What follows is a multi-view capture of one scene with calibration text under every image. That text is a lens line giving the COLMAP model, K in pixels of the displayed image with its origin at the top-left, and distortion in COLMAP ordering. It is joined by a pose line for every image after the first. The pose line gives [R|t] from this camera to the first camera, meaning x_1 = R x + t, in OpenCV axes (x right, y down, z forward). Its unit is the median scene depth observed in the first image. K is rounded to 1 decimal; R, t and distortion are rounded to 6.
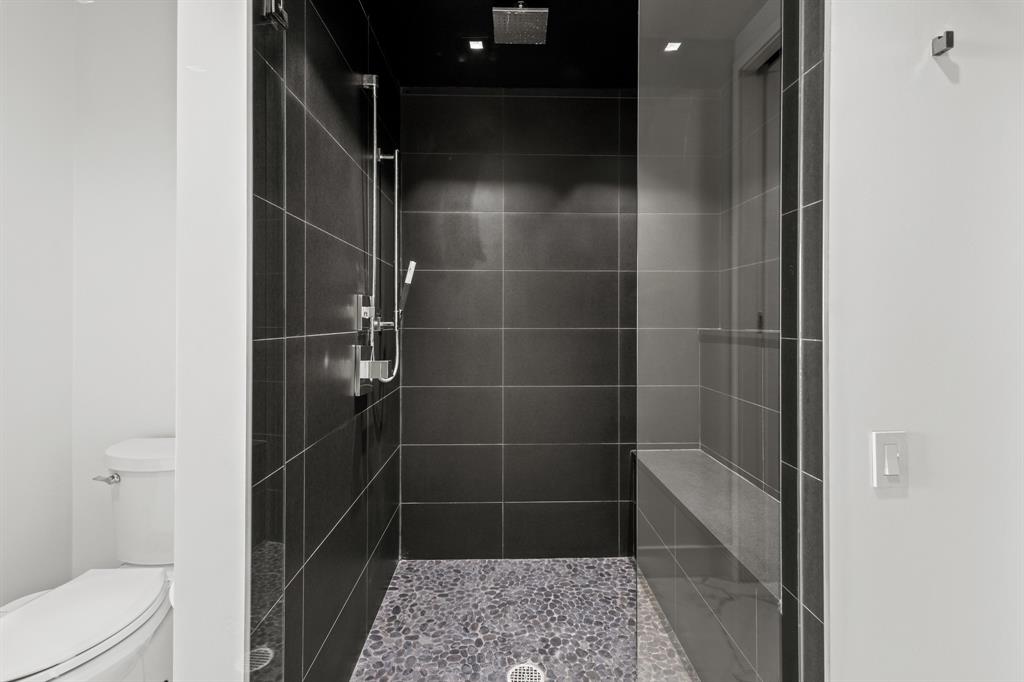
lens RADIAL K [[474.9, 0, 516.5], [0, 474.9, 320.4], [0, 0, 1]] dist [0.012964, -0.004550]
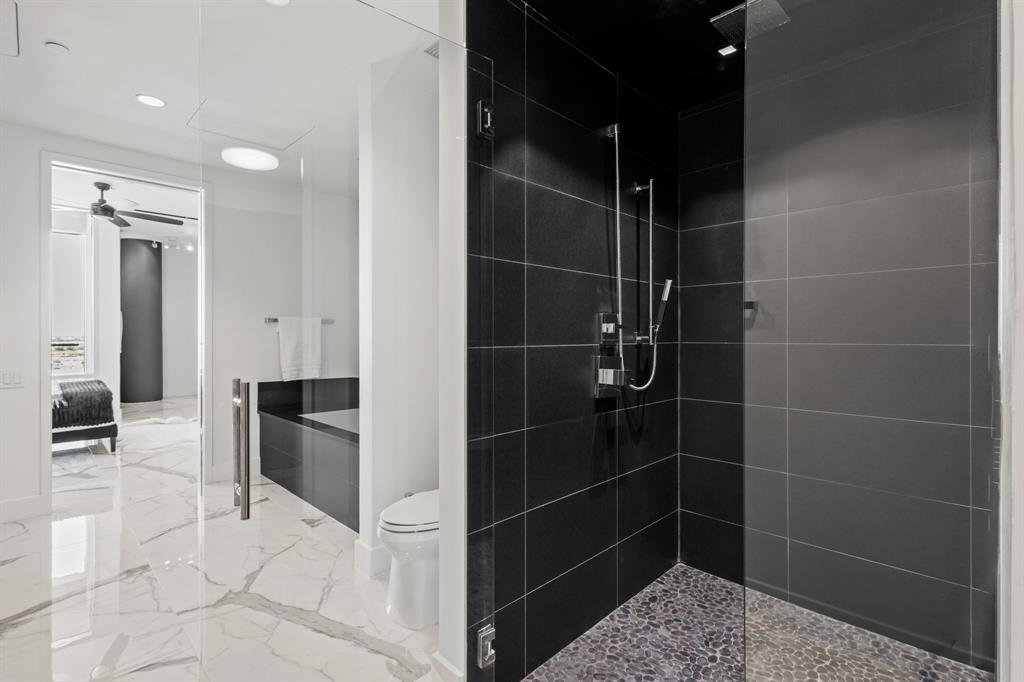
lens RADIAL K [[474.9, 0, 513.6], [0, 474.9, 337.3], [0, 0, 1]] dist [0.012964, -0.004550]
pose [[0.686290, 0.001343, -0.727326, 0.324561], [0.002073, 0.999991, 0.003802, 0.000749], [0.727325, -0.004117, 0.686281, 0.016719]]
